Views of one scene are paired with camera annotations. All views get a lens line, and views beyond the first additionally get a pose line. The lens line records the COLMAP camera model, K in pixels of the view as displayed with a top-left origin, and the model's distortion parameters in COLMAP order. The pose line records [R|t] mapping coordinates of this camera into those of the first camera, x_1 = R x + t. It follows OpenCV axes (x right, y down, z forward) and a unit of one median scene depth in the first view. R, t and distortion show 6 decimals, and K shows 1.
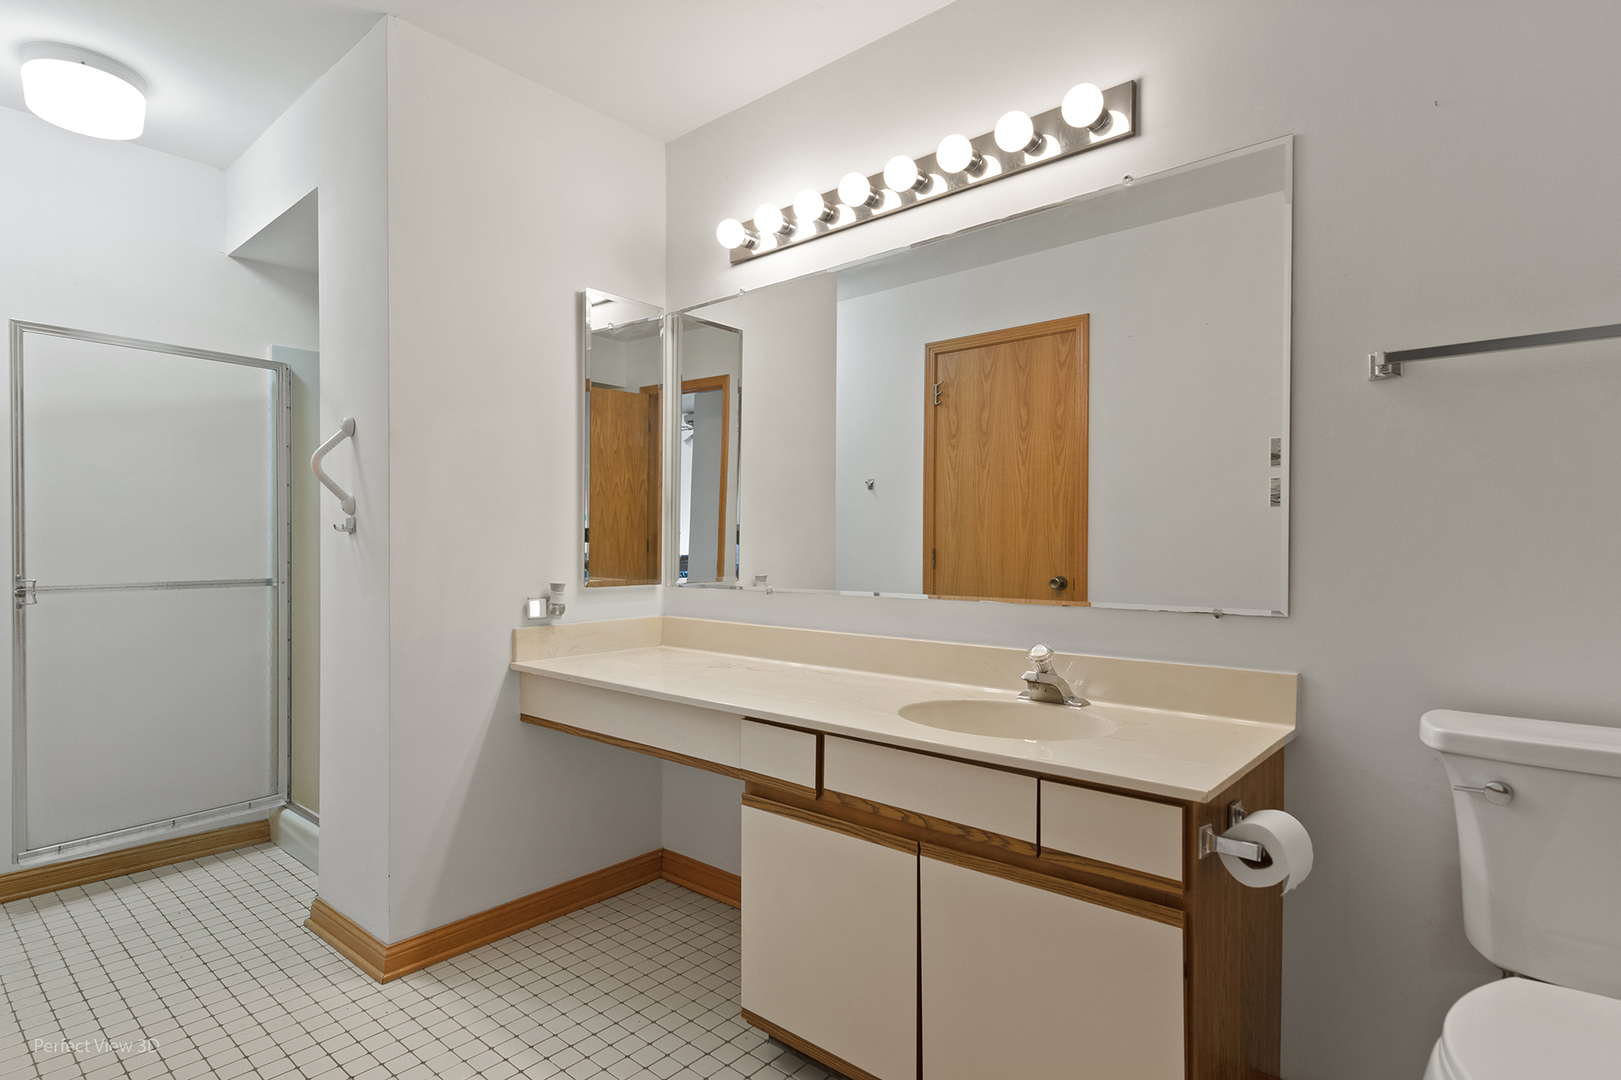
lens RADIAL K [[856.2, 0, 799.3], [0, 856.2, 541.4], [0, 0, 1]] dist [0.010525, -0.001659]
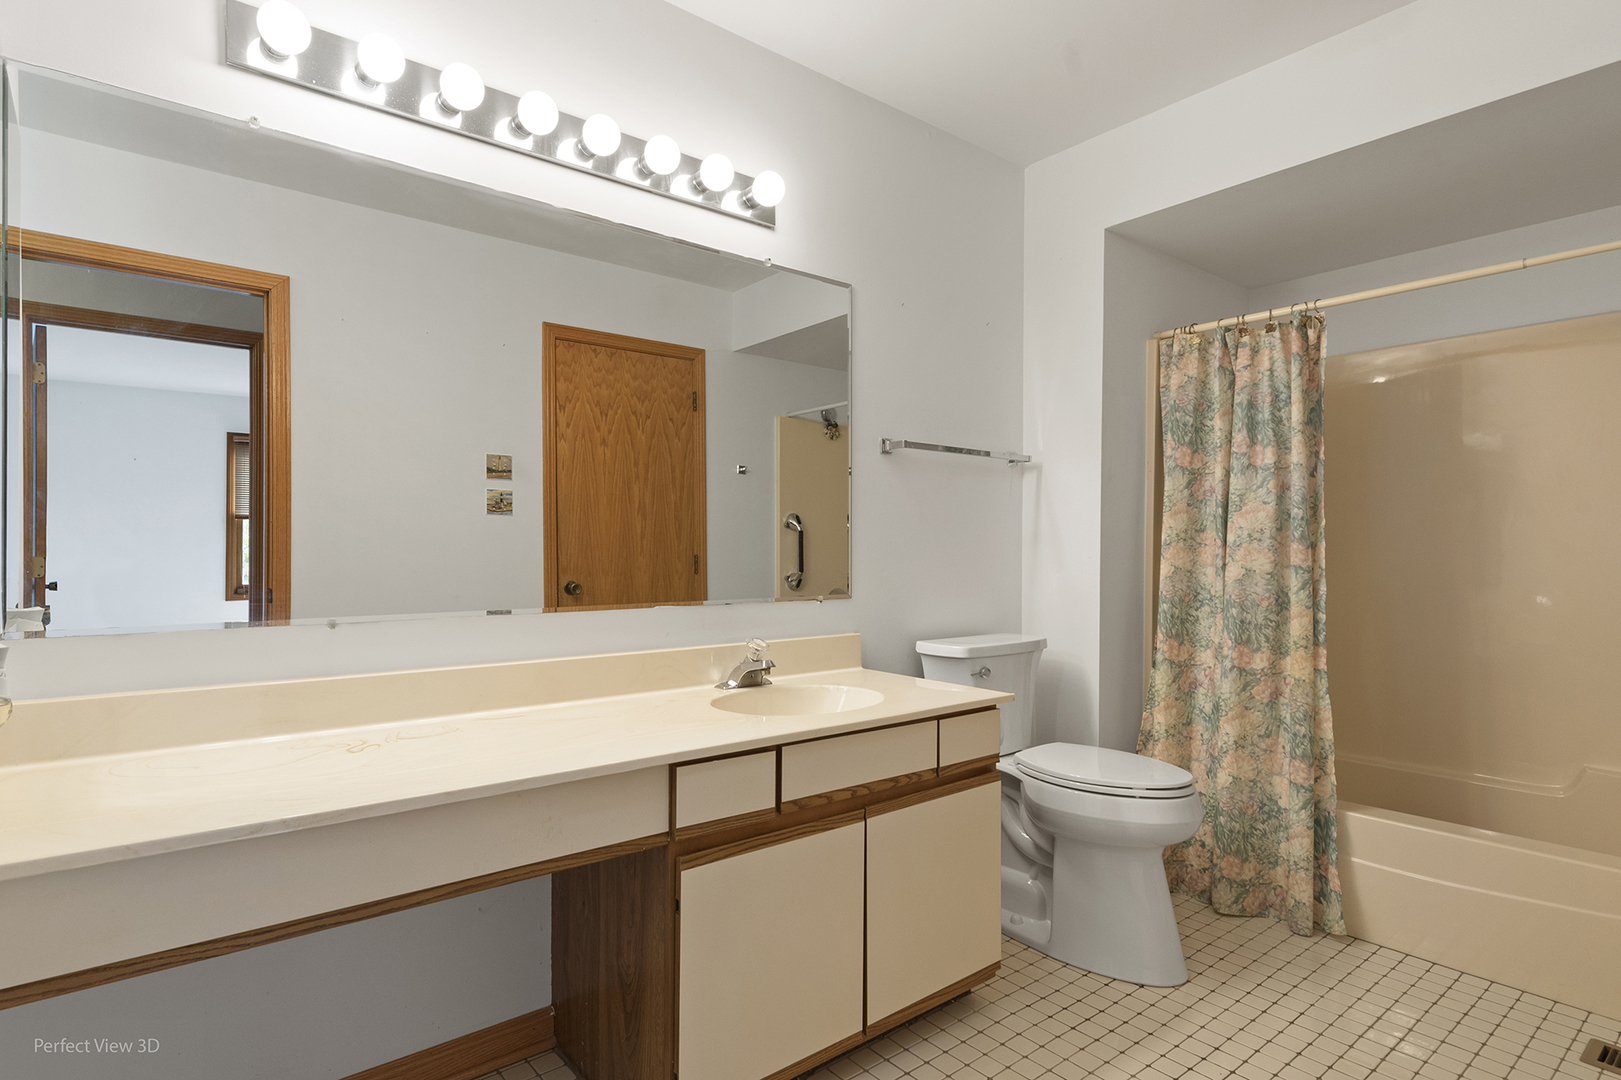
lens RADIAL K [[856.2, 0, 799.9], [0, 856.2, 547.1], [0, 0, 1]] dist [0.010525, -0.001659]
pose [[0.149755, 0.001828, 0.988721, -0.931959], [-0.005661, 0.999983, -0.000991, -0.001197], [-0.988707, -0.005449, 0.149763, 0.835237]]
